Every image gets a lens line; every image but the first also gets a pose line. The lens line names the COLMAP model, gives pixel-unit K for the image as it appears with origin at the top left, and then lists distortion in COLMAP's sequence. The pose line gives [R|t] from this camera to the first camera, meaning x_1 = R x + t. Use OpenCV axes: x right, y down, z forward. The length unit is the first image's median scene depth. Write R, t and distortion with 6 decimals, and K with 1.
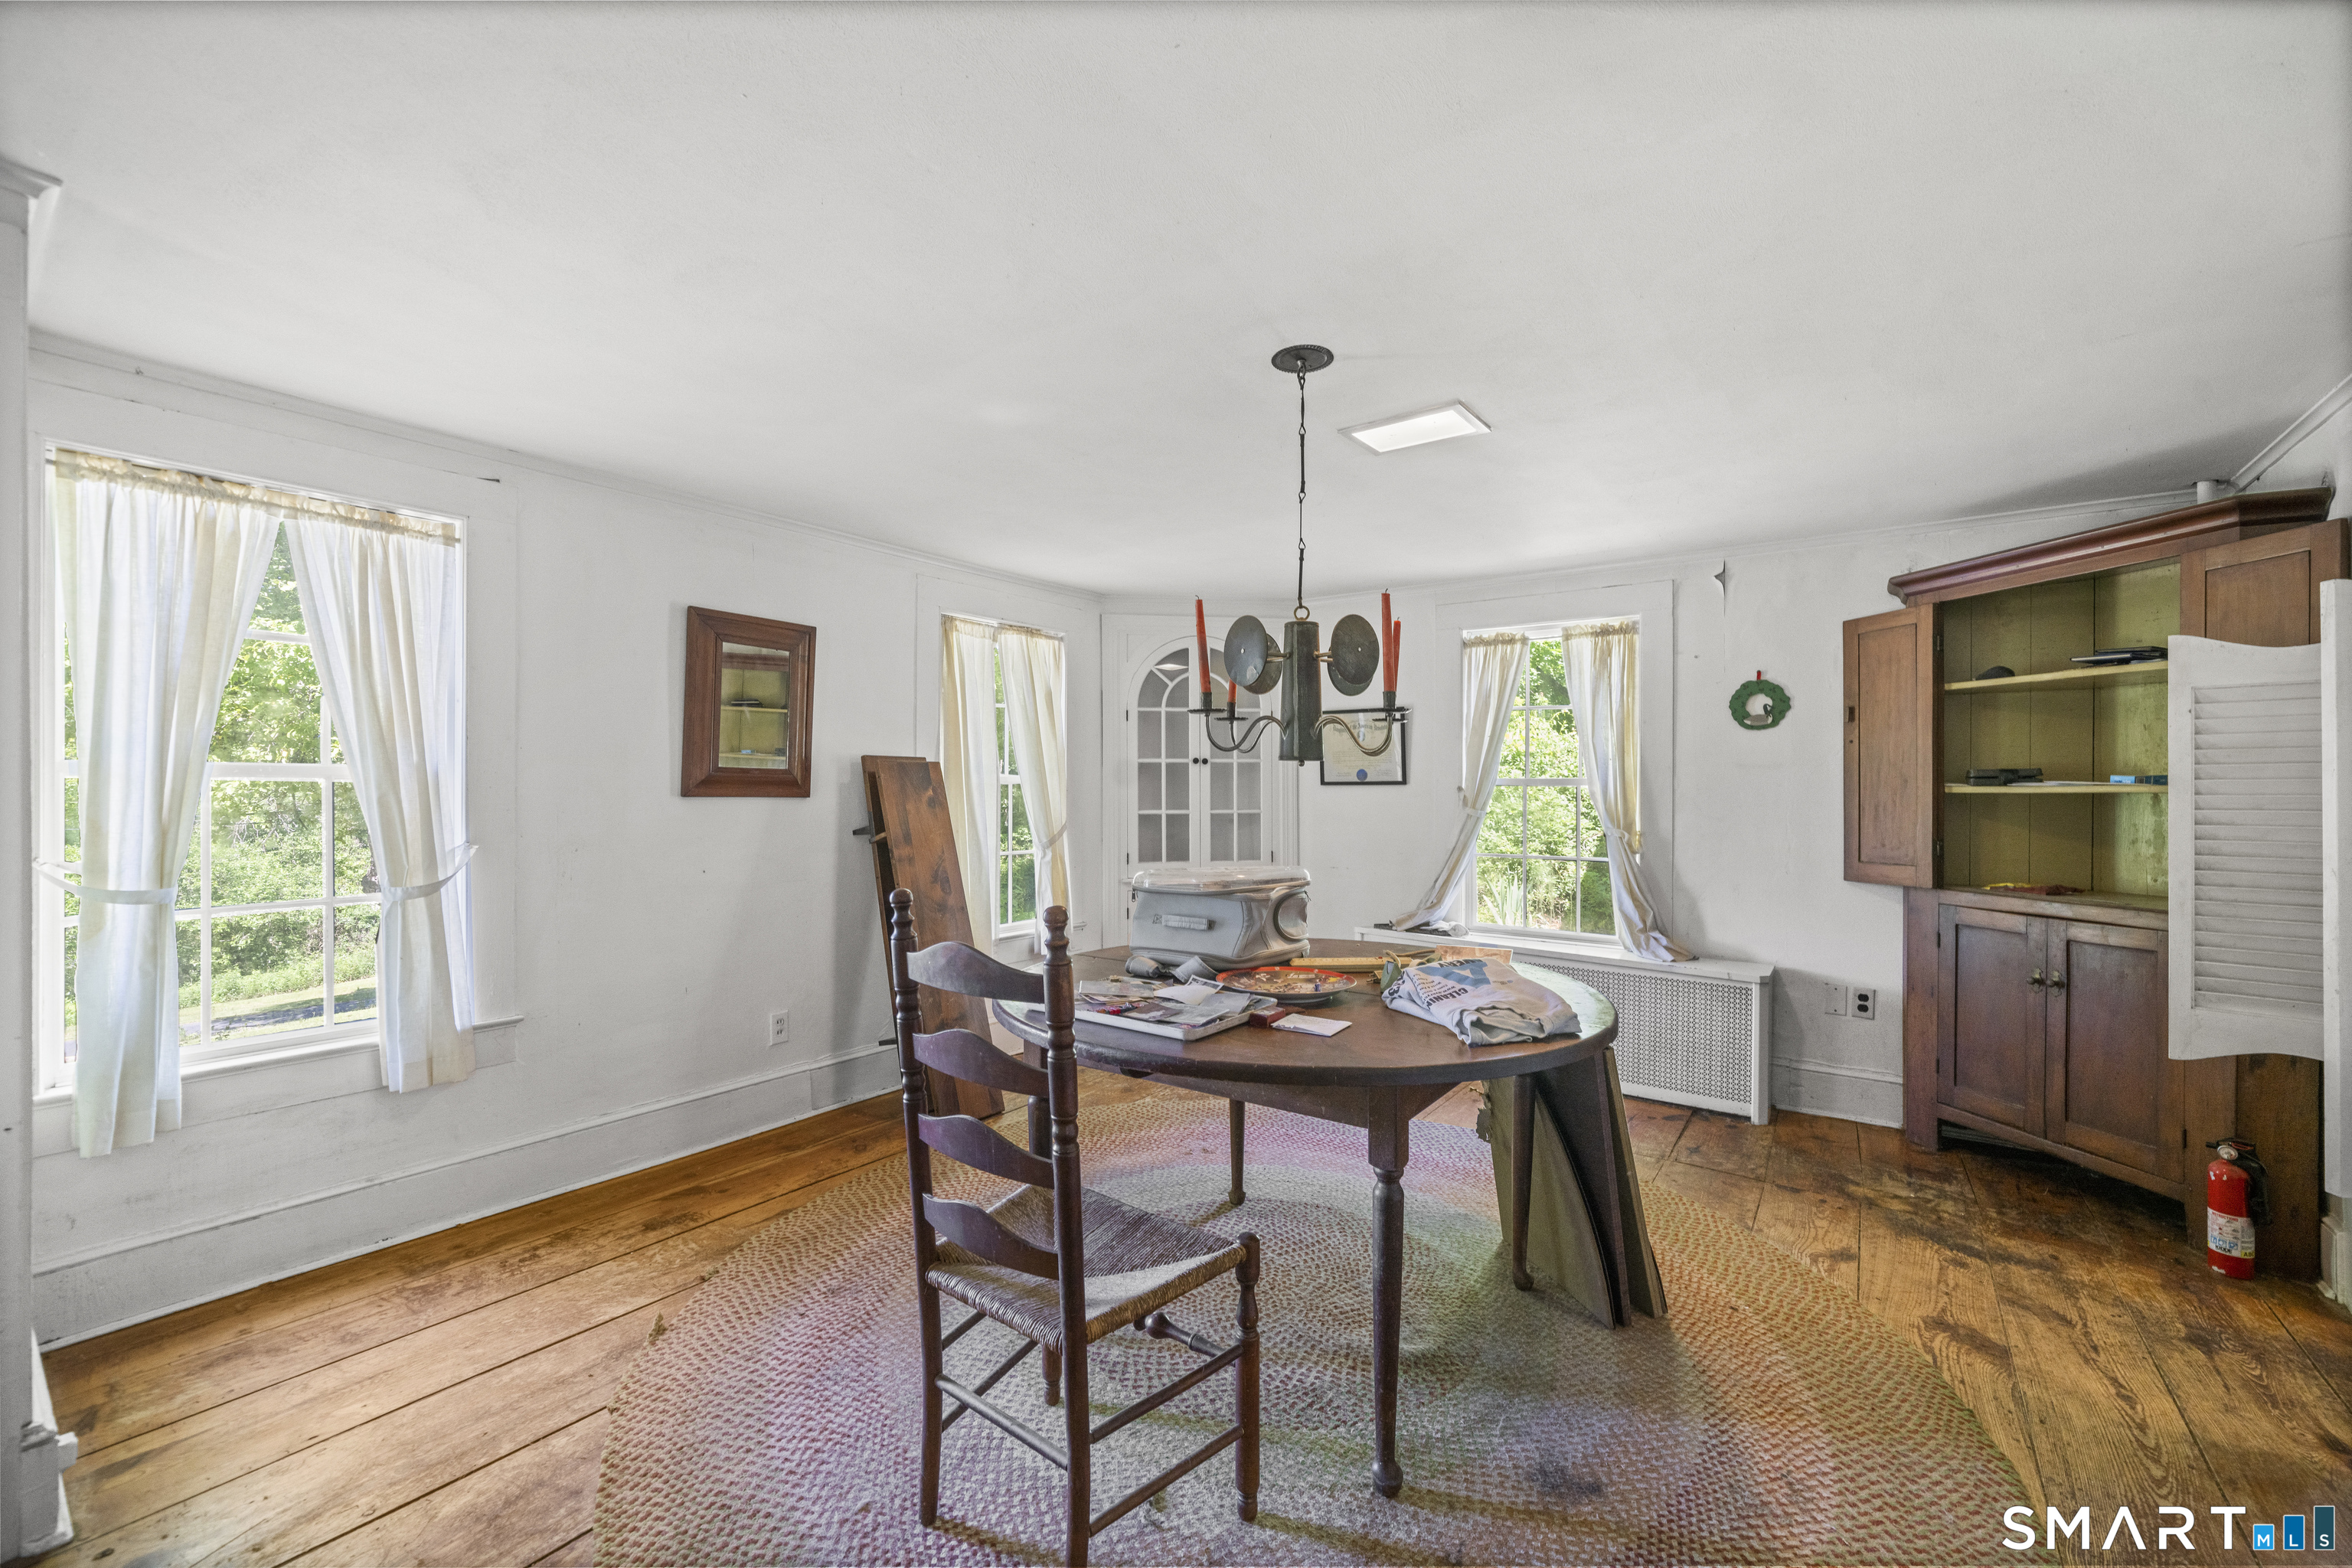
lens RADIAL K [[981.2, 0, 1193.1], [0, 981.2, 790.0], [0, 0, 1]] dist [0.000896, 0.000347]
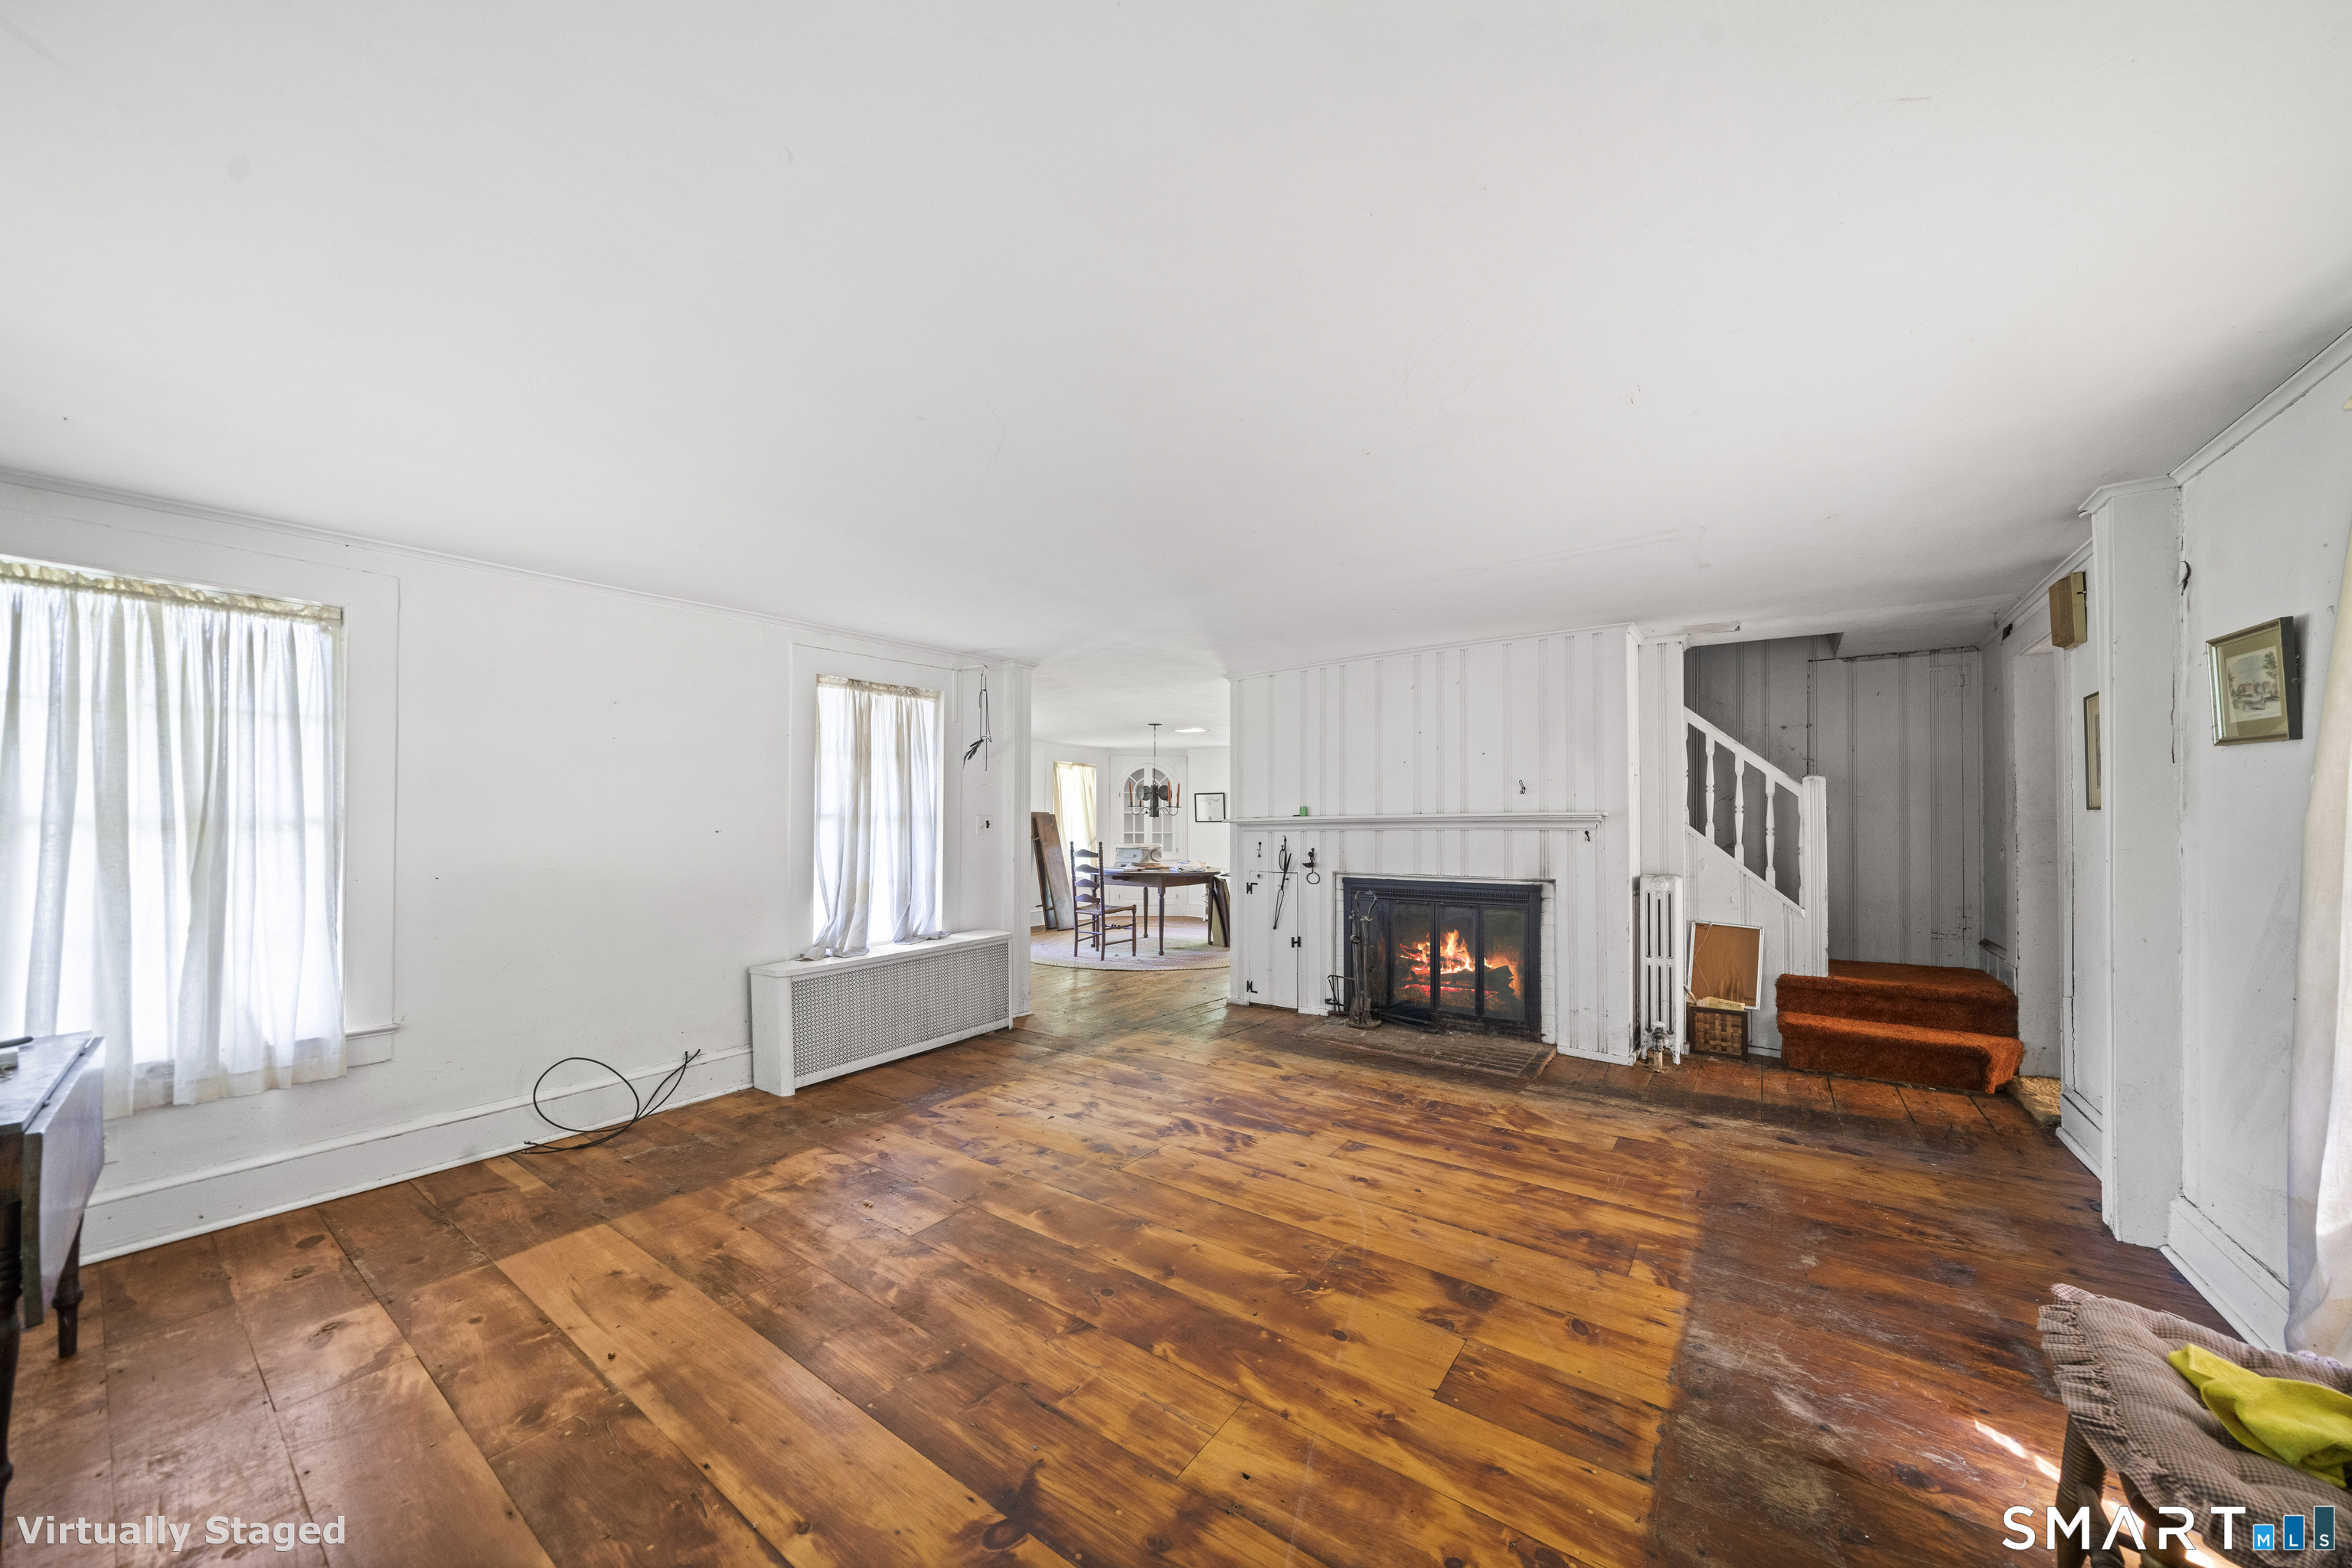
lens RADIAL K [[799.3, 0, 1172.7], [0, 799.3, 820.1], [0, 0, 1]] dist [-0.006739, -0.000106]
pose [[0.999794, 0.002910, -0.020099, 0.246781], [-0.003022, 0.999980, -0.005554, 0.002089], [0.020083, 0.005614, 0.999783, -2.366661]]
